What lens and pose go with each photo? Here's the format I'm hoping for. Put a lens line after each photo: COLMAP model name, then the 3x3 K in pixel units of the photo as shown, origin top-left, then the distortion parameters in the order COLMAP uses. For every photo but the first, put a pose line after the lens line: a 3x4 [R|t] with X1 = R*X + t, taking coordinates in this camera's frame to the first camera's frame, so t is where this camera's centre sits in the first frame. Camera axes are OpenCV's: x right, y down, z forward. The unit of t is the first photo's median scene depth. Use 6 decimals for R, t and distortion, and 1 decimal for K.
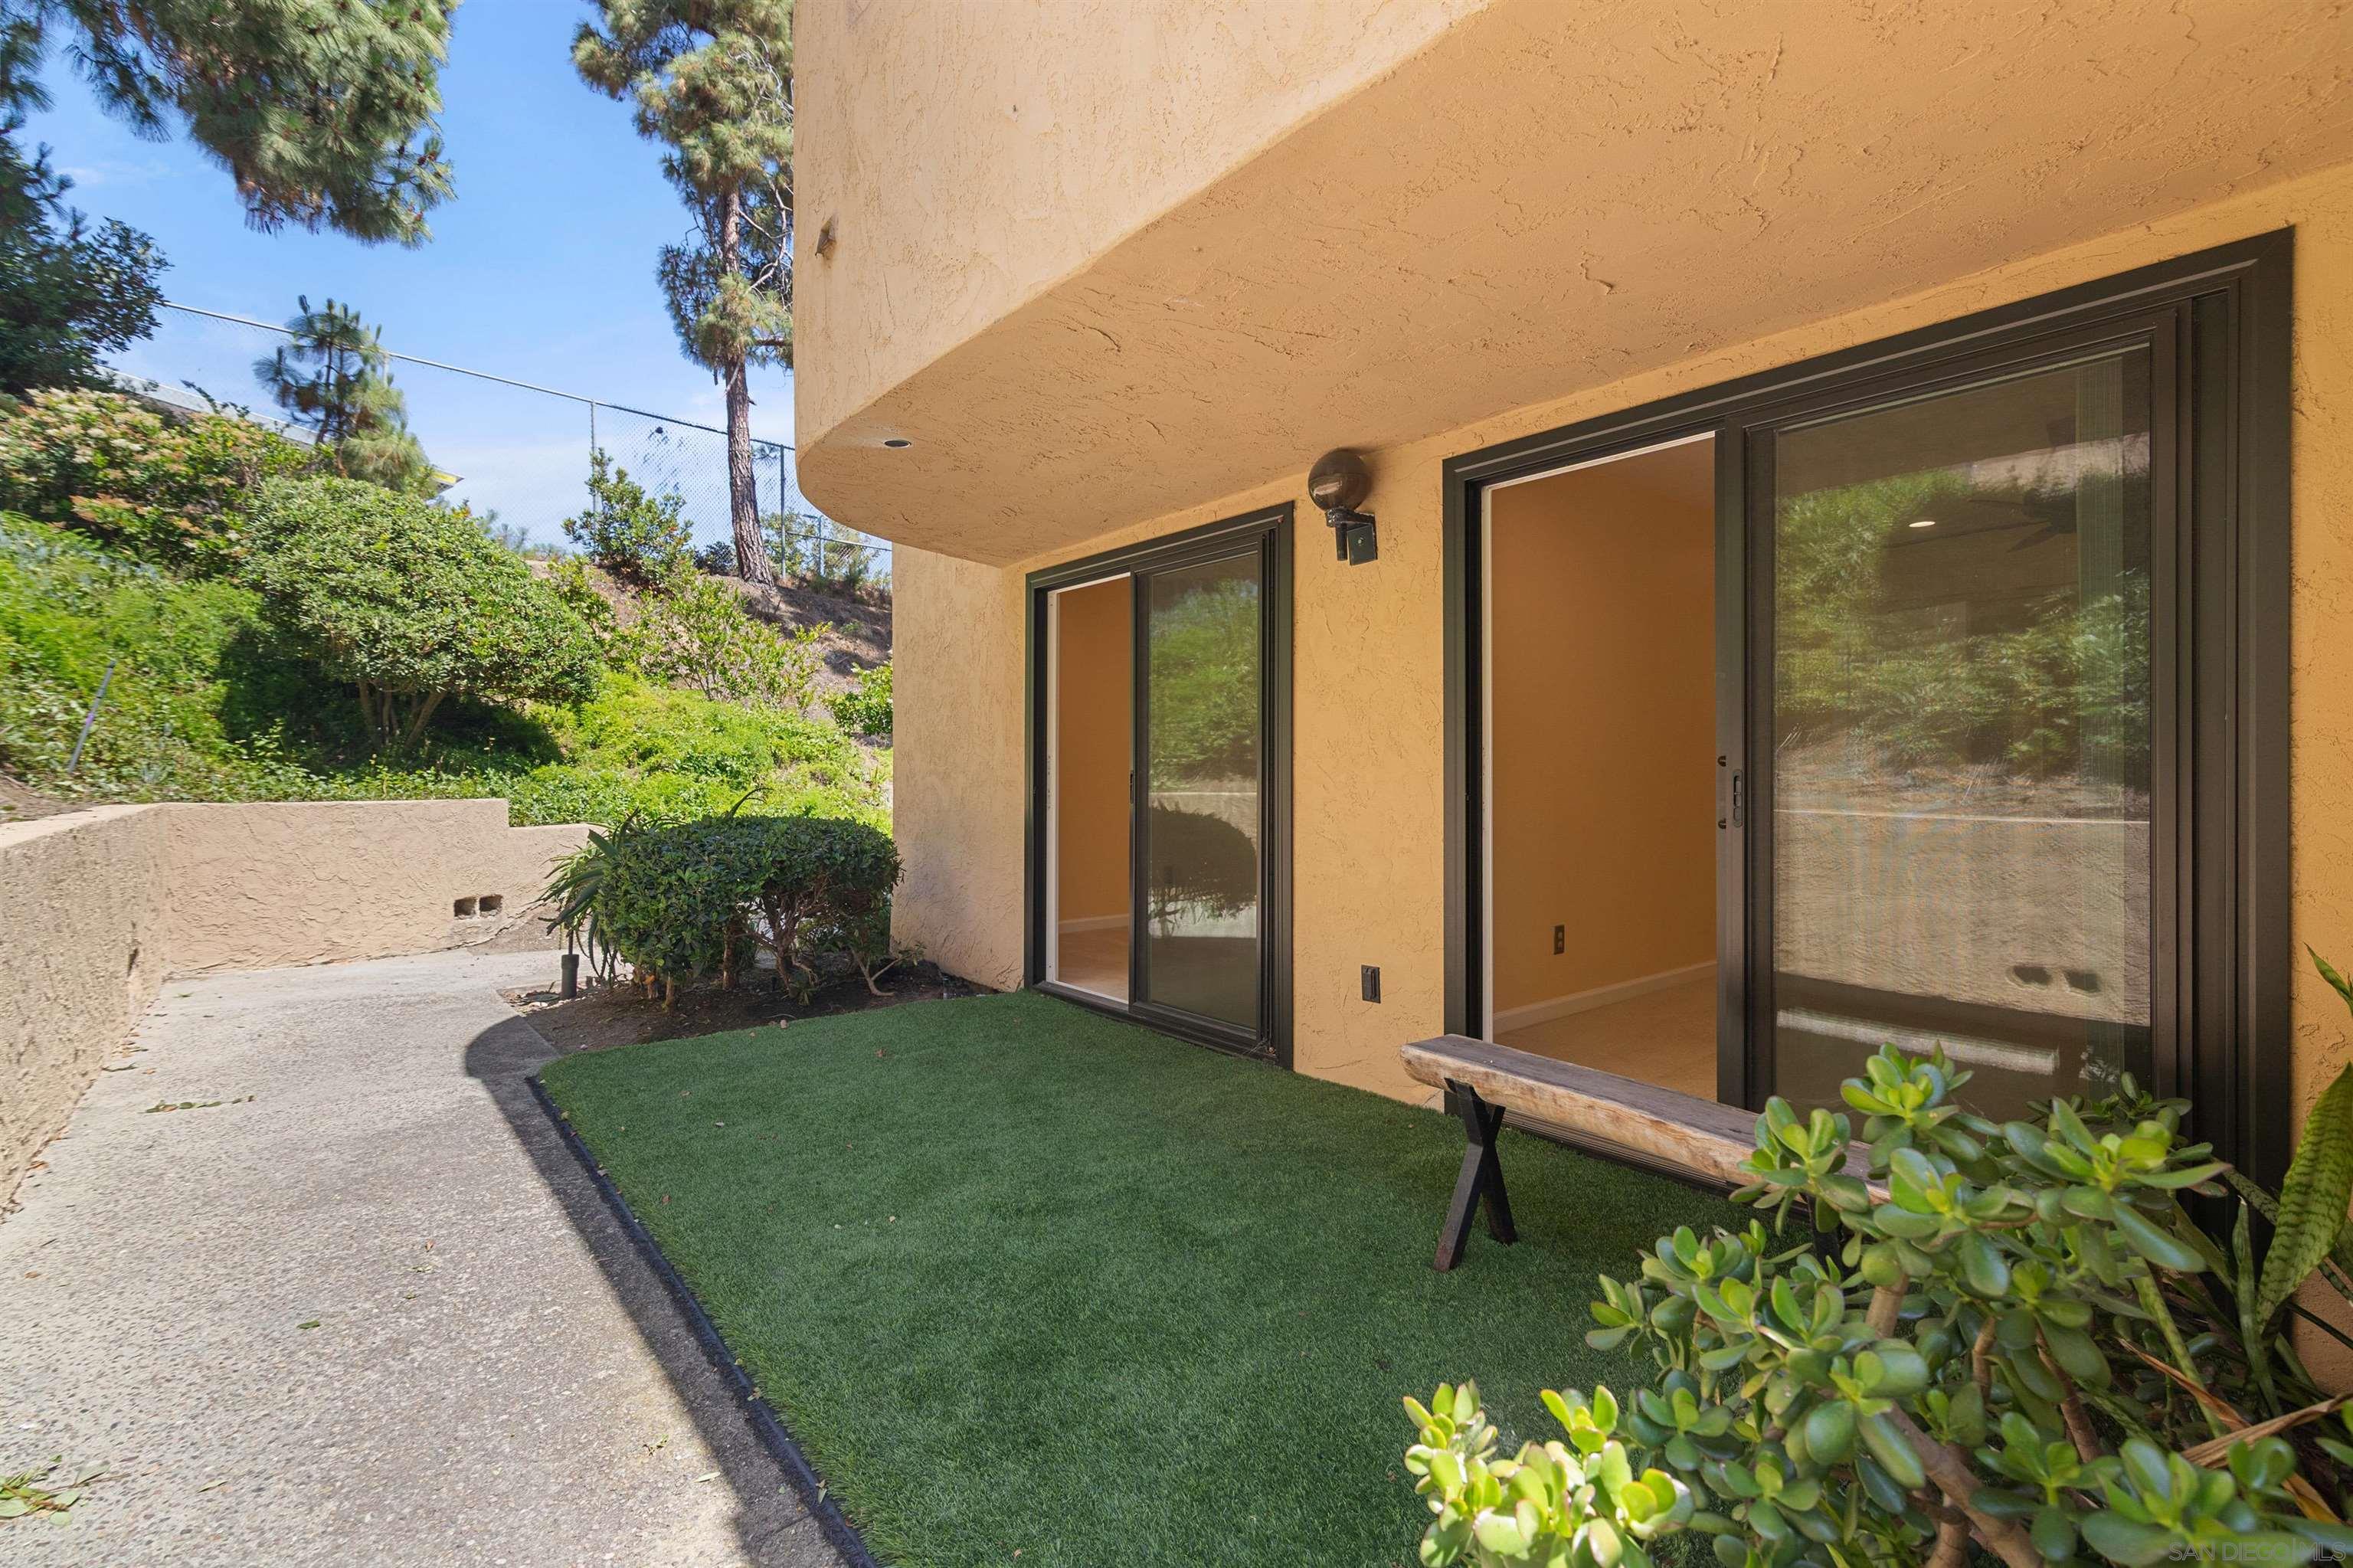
lens RADIAL K [[1064.9, 0, 1184.9], [0, 1064.9, 777.6], [0, 0, 1]] dist [0.000304, -0.000102]
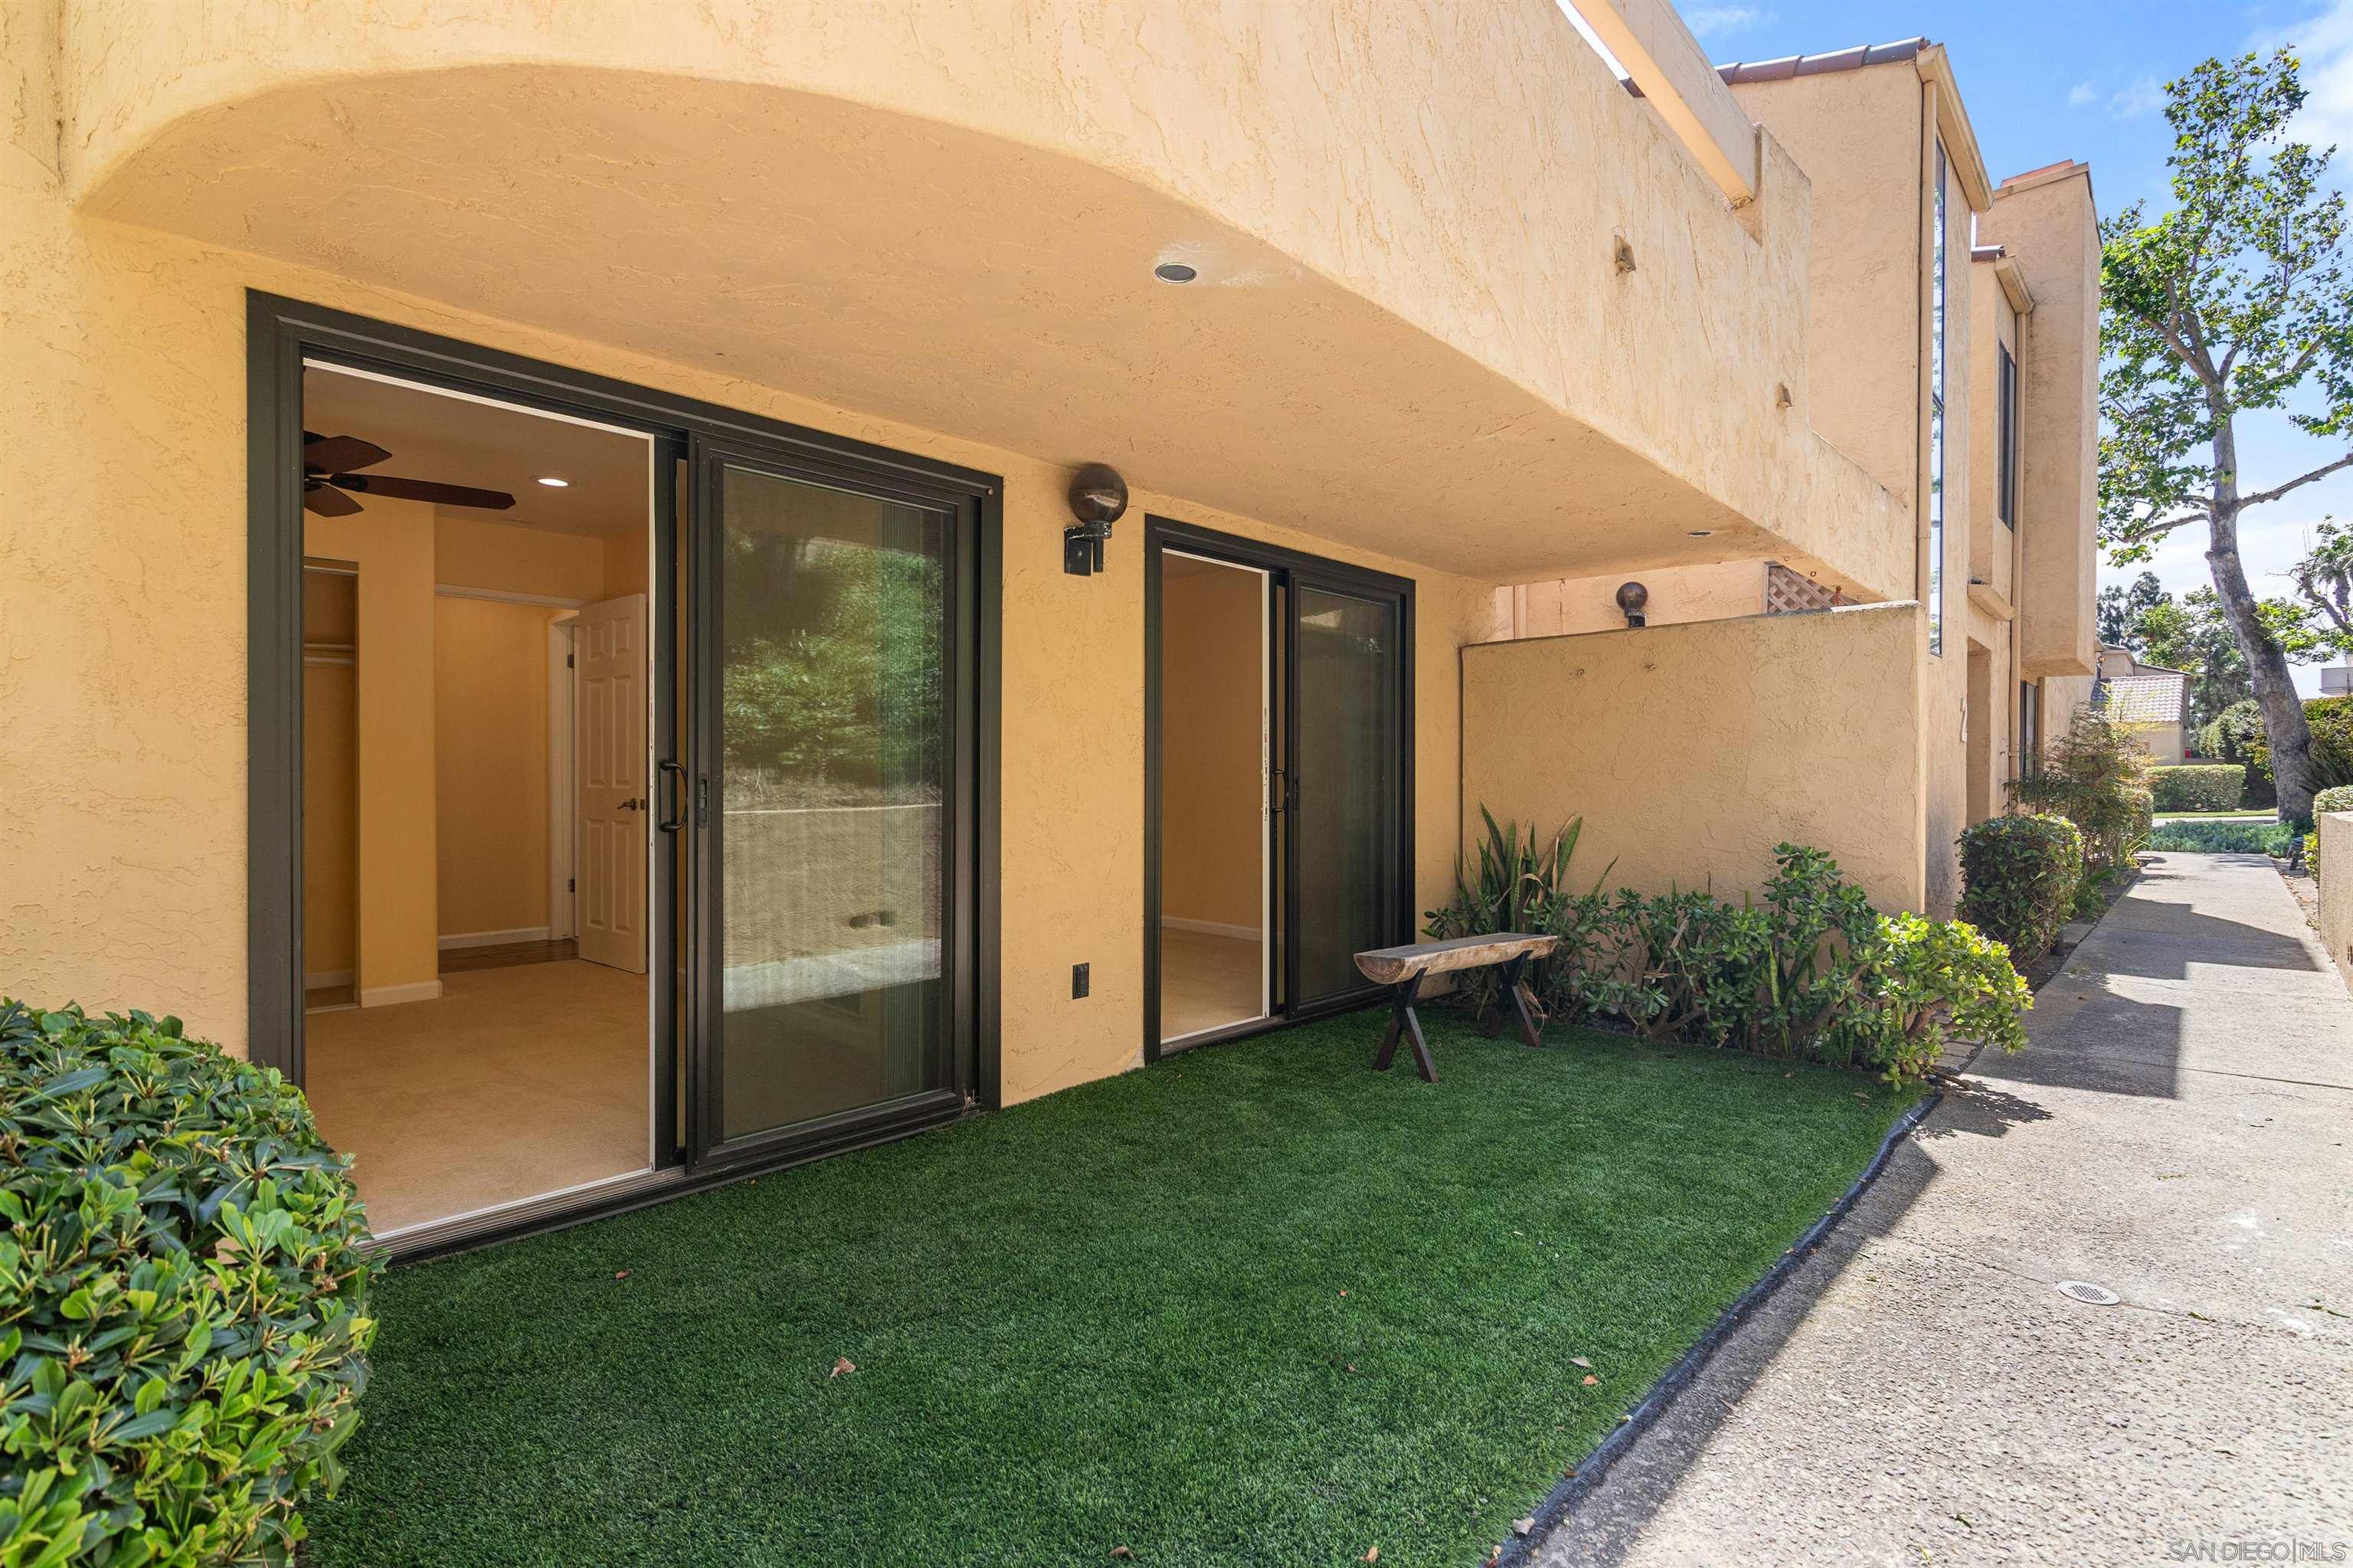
lens RADIAL K [[1046.8, 0, 1176.5], [0, 1046.8, 784.0], [0, 0, 1]] dist [-0.028248, 0.000063]
pose [[-0.087966, -0.004719, 0.996112, -0.857629], [0.005151, 0.999973, 0.005192, -0.003920], [-0.996110, 0.005588, -0.087939, 1.000508]]
